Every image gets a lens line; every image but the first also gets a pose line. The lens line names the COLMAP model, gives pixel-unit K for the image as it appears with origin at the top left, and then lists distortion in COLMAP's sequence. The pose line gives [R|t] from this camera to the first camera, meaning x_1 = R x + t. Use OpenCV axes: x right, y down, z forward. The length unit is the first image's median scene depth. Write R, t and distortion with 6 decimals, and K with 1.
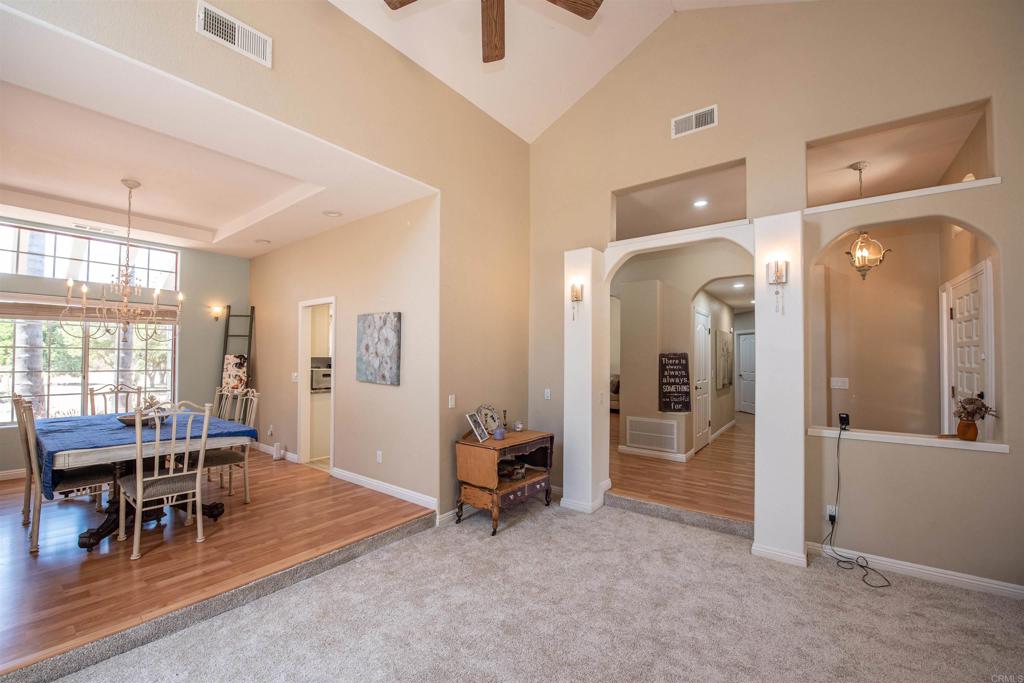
lens RADIAL K [[413.9, 0, 516.4], [0, 413.9, 346.9], [0, 0, 1]] dist [-0.017989, -0.001664]
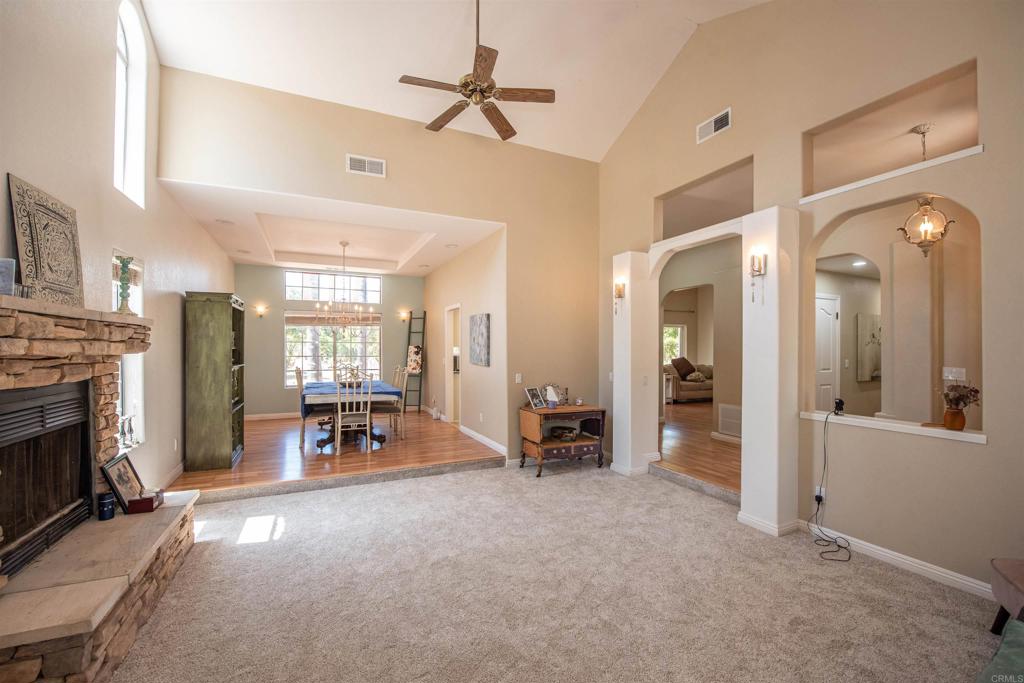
lens RADIAL K [[413.9, 0, 504.9], [0, 413.9, 346.4], [0, 0, 1]] dist [-0.017989, -0.001664]
pose [[0.885870, -0.006885, -0.463882, 0.447702], [0.017582, 0.999670, 0.018740, 0.000497], [0.463600, -0.024757, 0.885699, -0.224833]]
